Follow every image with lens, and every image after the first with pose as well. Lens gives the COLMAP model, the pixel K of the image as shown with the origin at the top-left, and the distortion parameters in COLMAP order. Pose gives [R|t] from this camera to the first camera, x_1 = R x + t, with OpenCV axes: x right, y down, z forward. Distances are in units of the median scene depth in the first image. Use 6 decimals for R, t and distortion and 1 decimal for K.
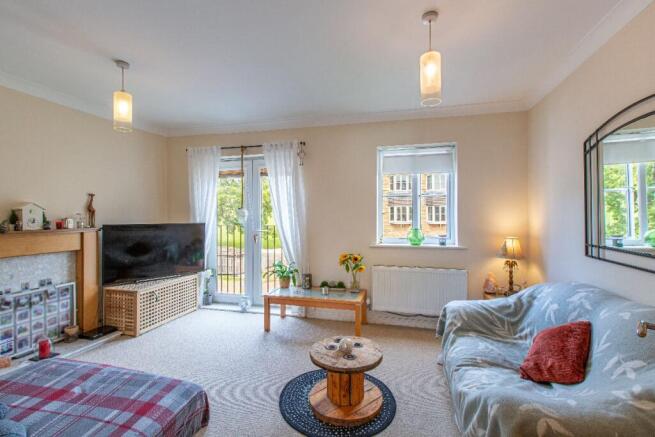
lens RADIAL K [[296.1, 0, 329.9], [0, 296.1, 211.8], [0, 0, 1]] dist [0.005320, -0.000918]
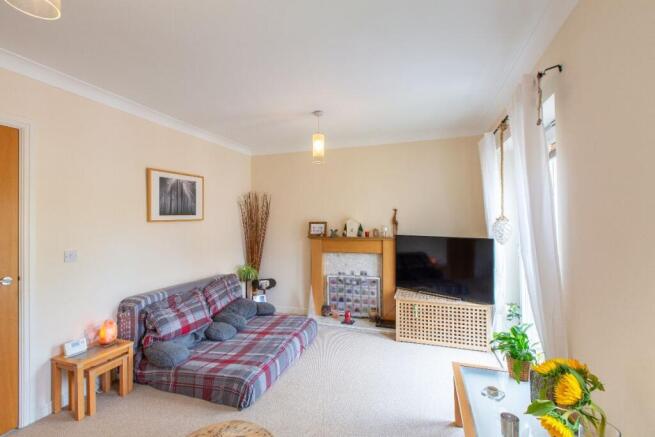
lens RADIAL K [[296.1, 0, 333.9], [0, 296.1, 217.3], [0, 0, 1]] dist [0.005320, -0.000918]
pose [[-0.057355, -0.010350, -0.998300, 0.510348], [0.015398, 0.999818, -0.011251, -0.020425], [0.998235, -0.016017, -0.057186, 0.987032]]
